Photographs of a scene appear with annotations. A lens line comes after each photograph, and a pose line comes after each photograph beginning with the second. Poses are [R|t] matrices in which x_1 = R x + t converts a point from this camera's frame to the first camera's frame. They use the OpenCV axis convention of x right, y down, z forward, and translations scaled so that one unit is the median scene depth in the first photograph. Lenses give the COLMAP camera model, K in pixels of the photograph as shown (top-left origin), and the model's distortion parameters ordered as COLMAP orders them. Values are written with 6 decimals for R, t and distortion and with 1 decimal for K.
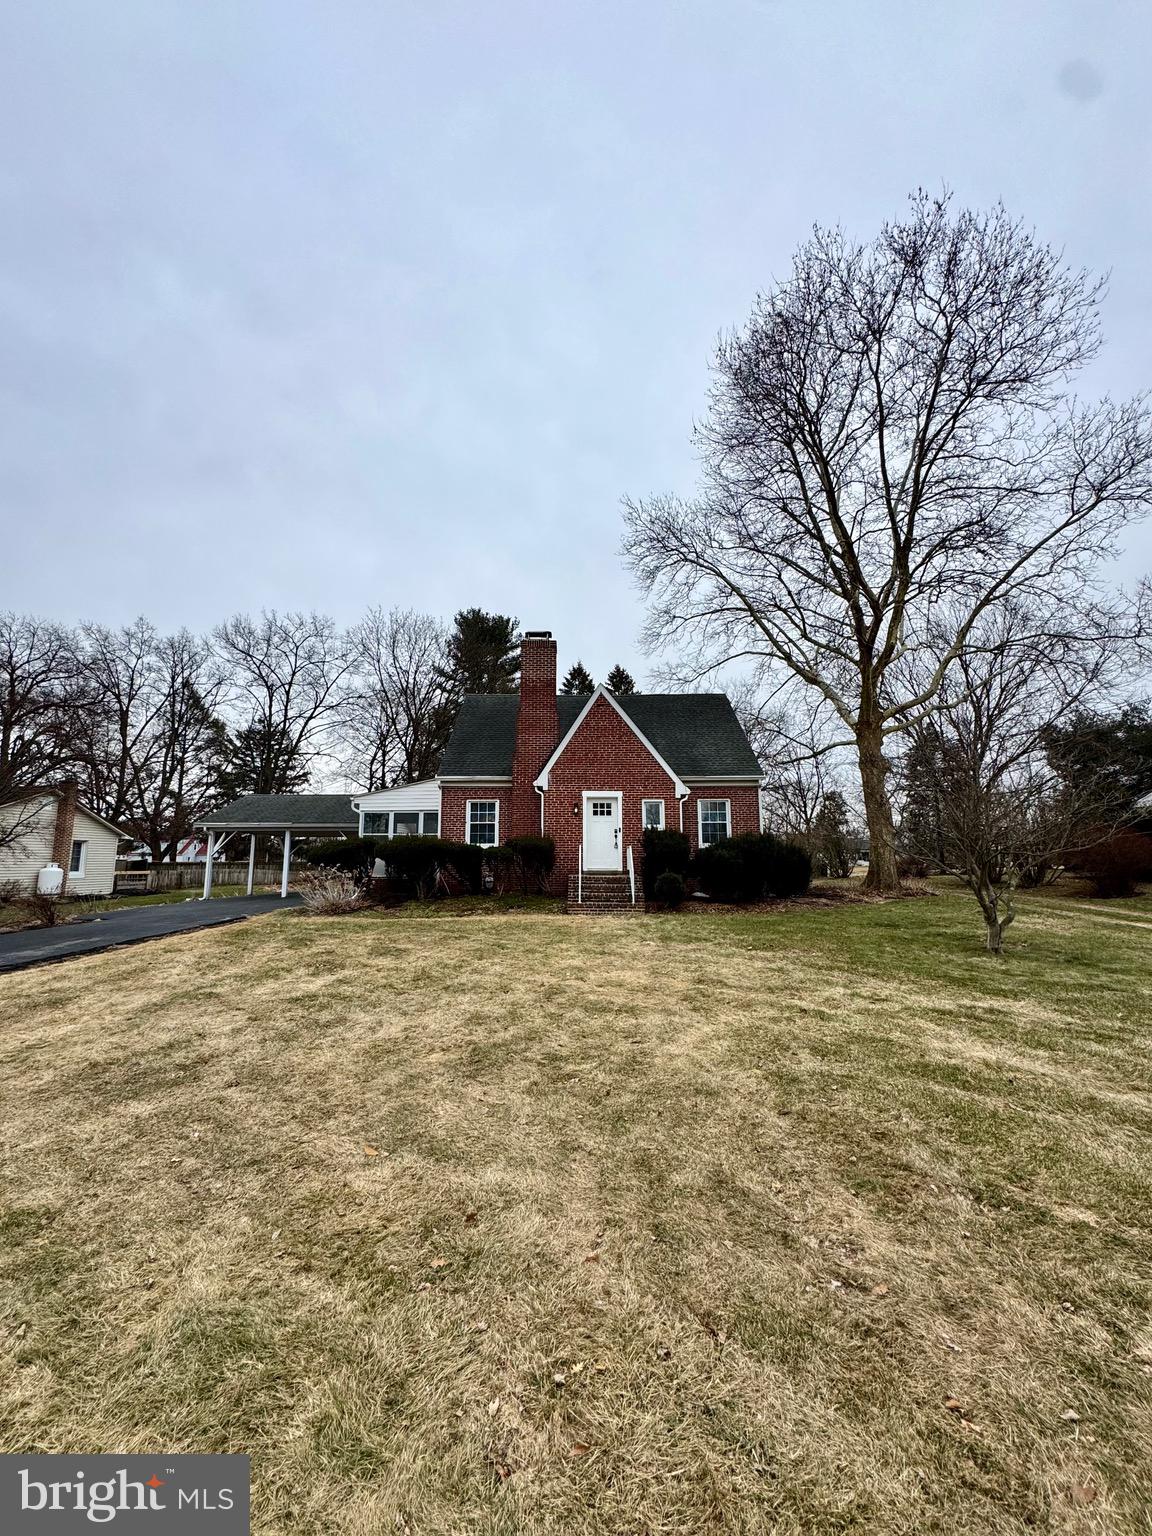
lens RADIAL K [[610.6, 0, 577.4], [0, 610.6, 766.3], [0, 0, 1]] dist [-0.002435, 0.000112]
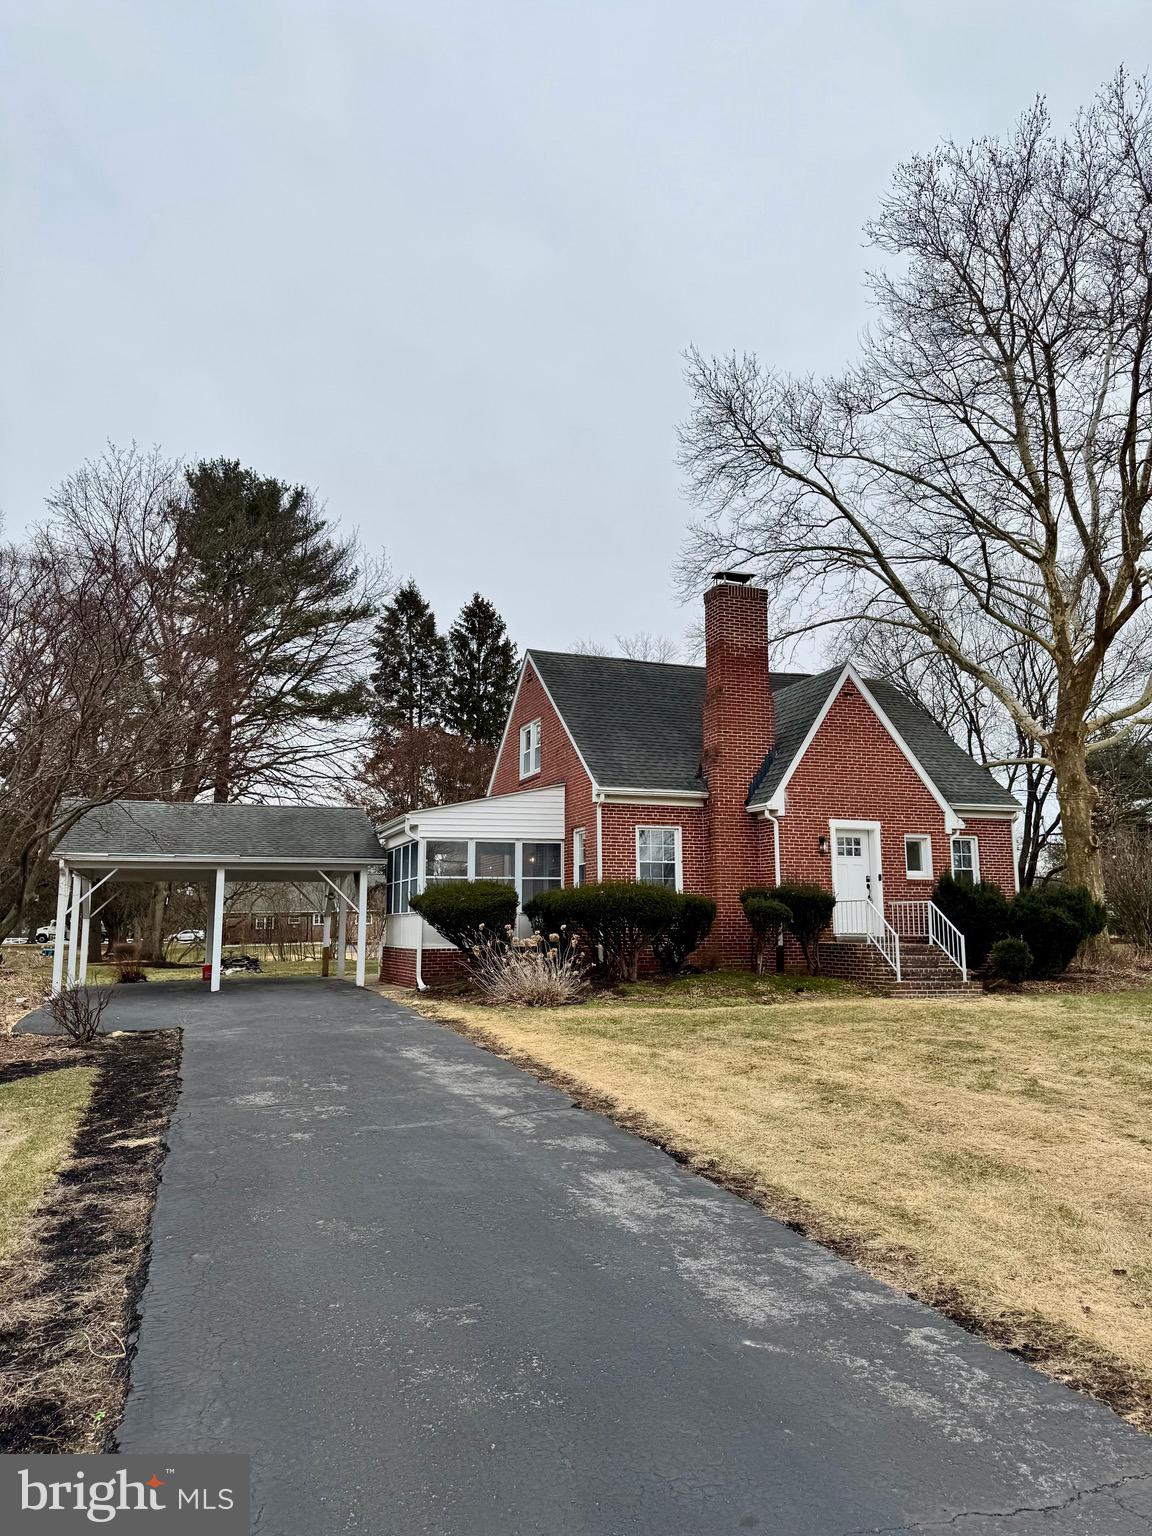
lens RADIAL K [[1073.5, 0, 574.8], [0, 1073.5, 769.8], [0, 0, 1]] dist [0.104463, -0.085090]
pose [[0.938841, 0.049613, 0.340759, -0.623957], [-0.051955, 0.998647, -0.002252, 0.002646], [-0.340410, -0.015590, 0.940148, -0.032589]]
